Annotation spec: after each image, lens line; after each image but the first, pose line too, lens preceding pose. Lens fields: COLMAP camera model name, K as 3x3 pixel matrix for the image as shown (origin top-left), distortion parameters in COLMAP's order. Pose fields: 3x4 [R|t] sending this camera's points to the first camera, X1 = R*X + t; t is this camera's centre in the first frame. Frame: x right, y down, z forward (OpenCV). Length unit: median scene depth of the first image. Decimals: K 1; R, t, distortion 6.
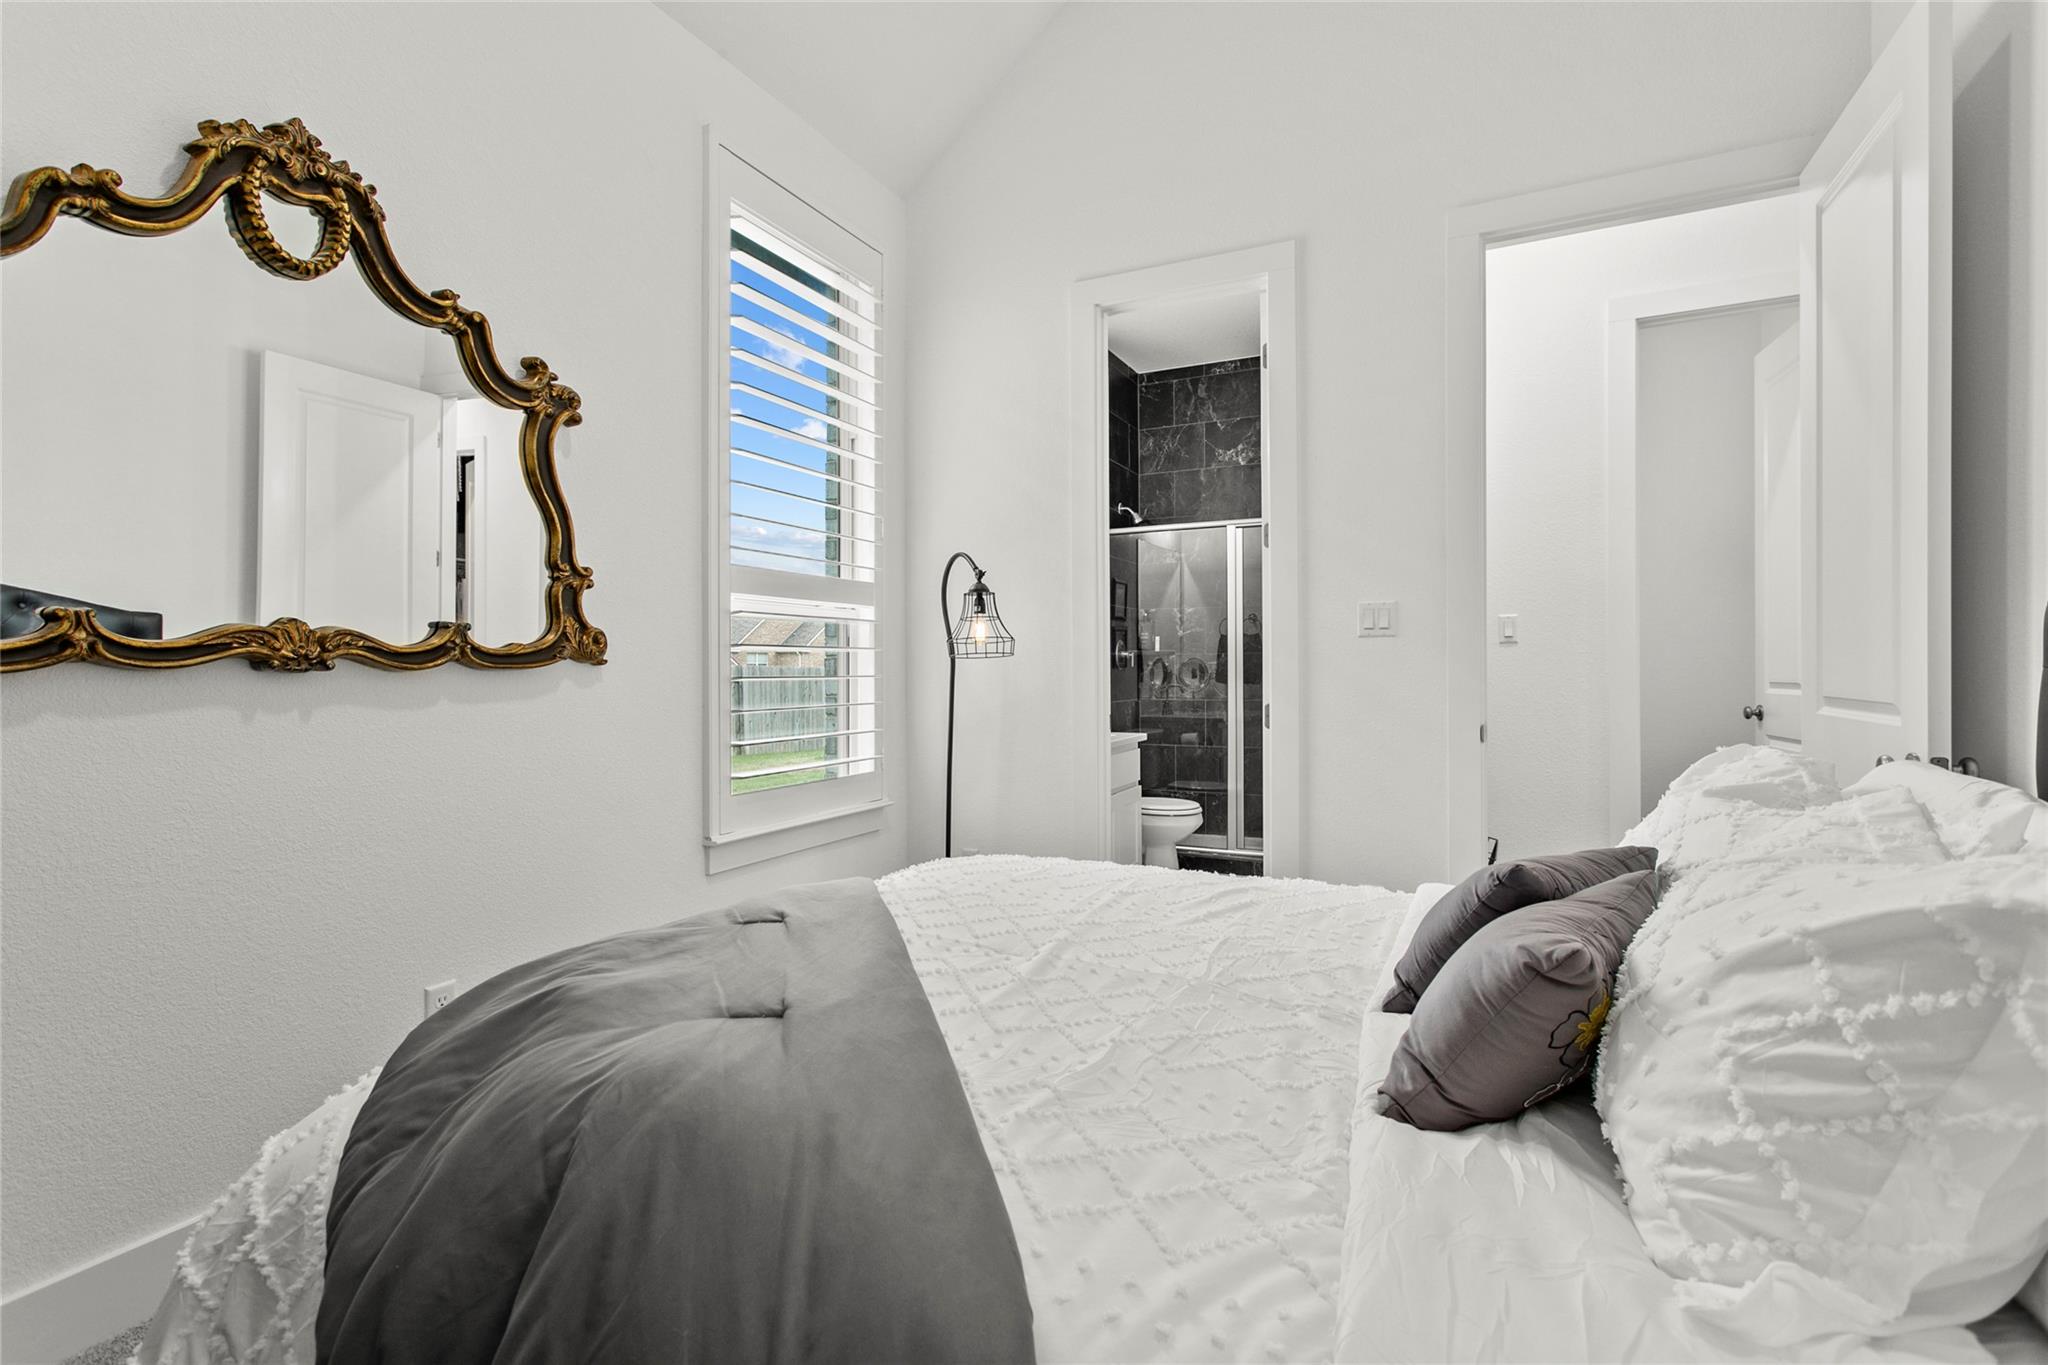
lens RADIAL K [[966.0, 0, 1016.3], [0, 966.0, 662.0], [0, 0, 1]] dist [-0.001059, 0.000624]
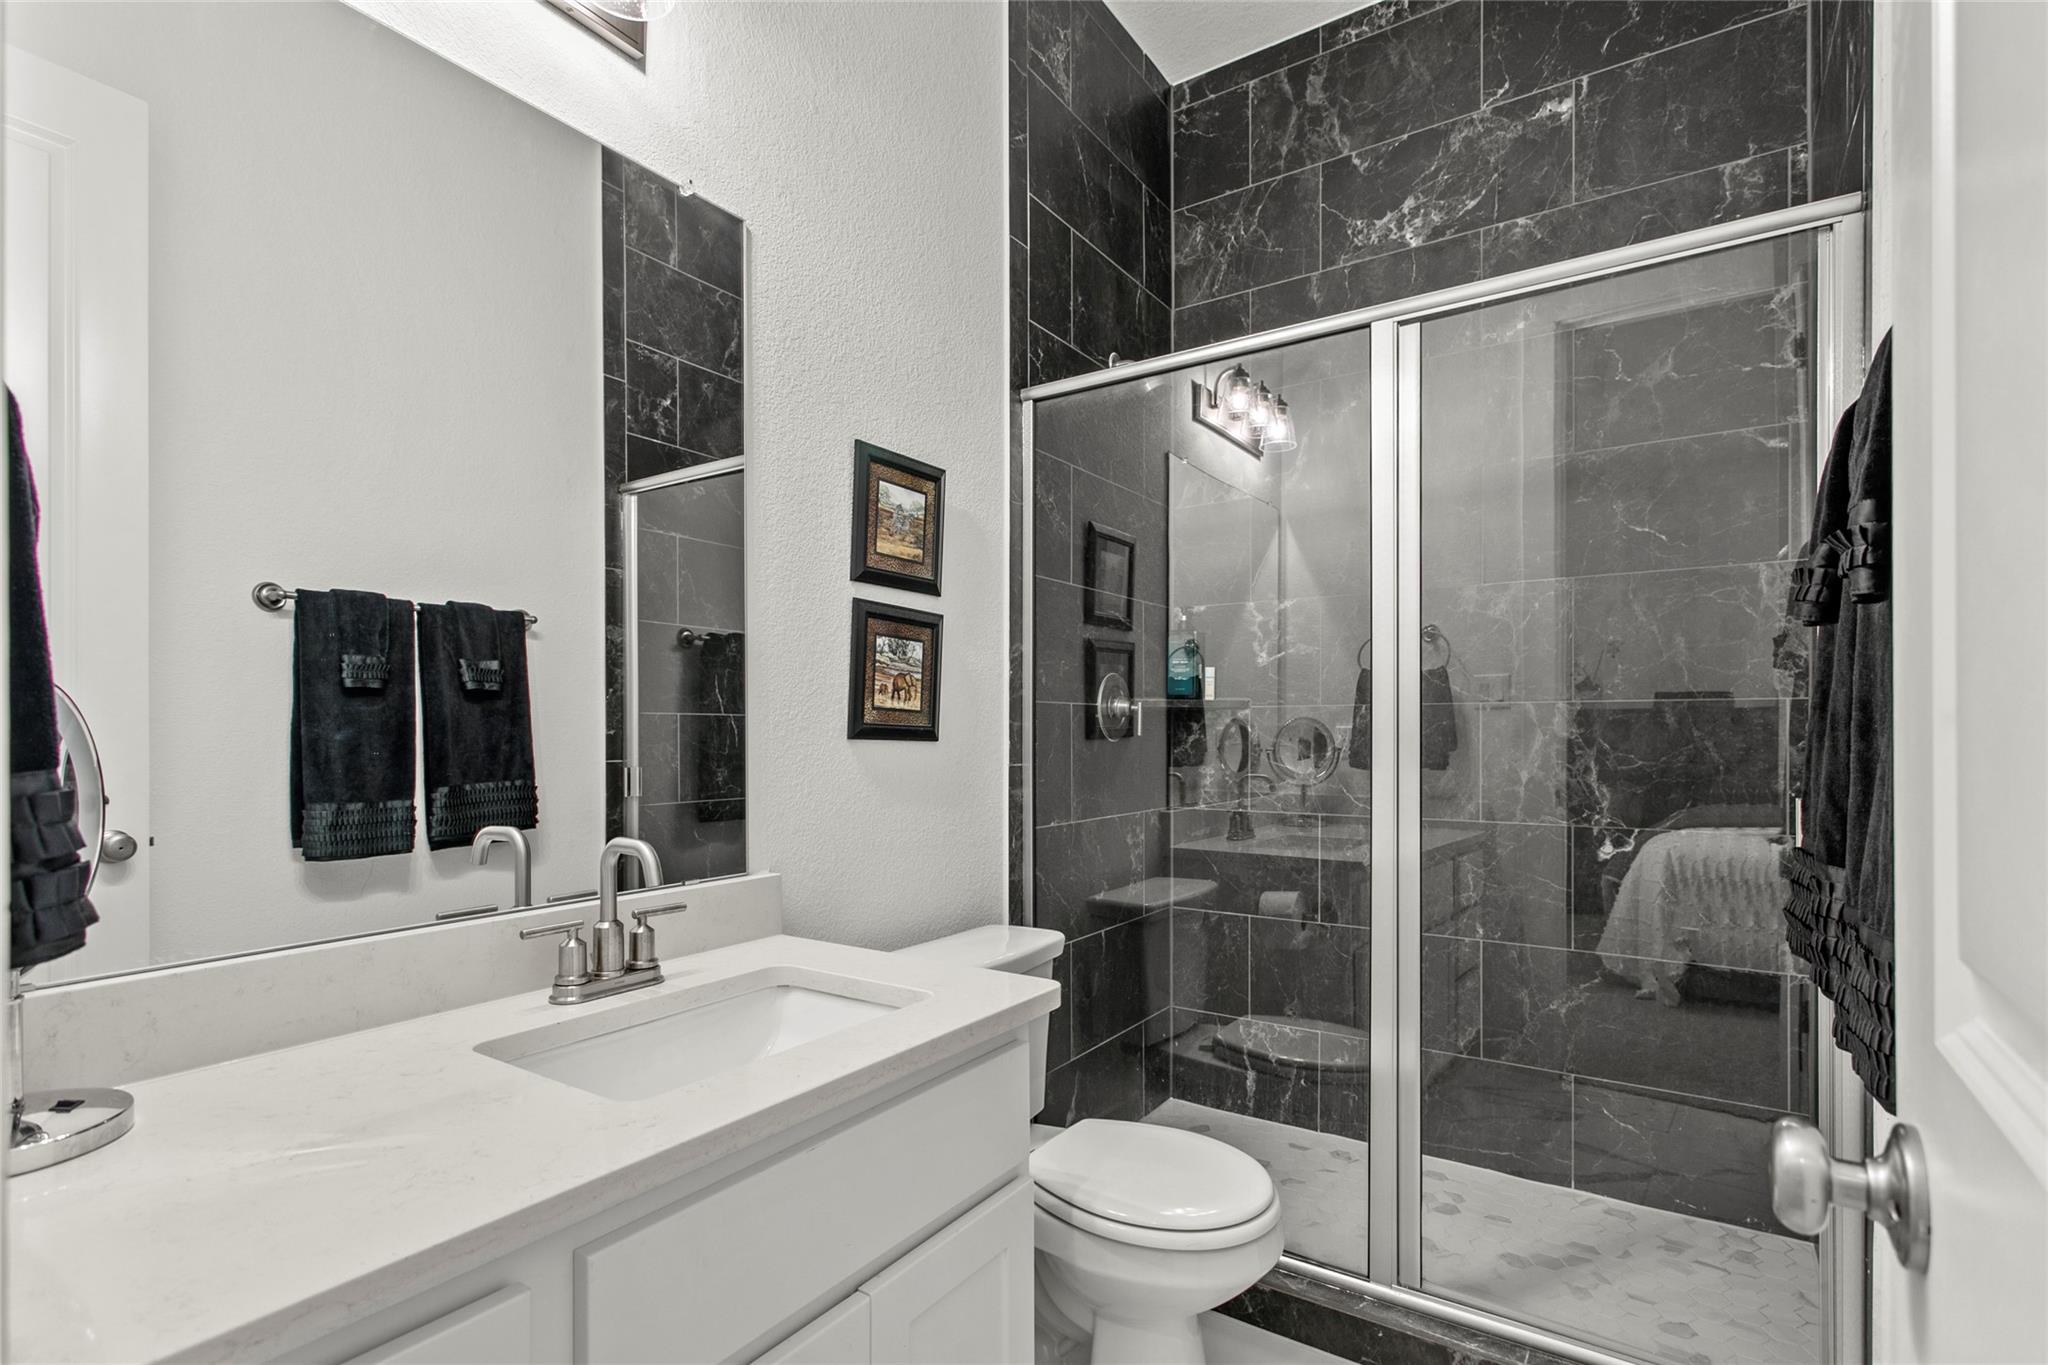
lens RADIAL K [[976.0, 0, 1022.6], [0, 976.0, 730.1], [0, 0, 1]] dist [-0.001531, 0.000047]
pose [[0.991721, 0.004873, -0.128316, 0.118952], [-0.004452, 0.999984, 0.003571, 0.001323], [0.128332, -0.002971, 0.991727, 0.547126]]
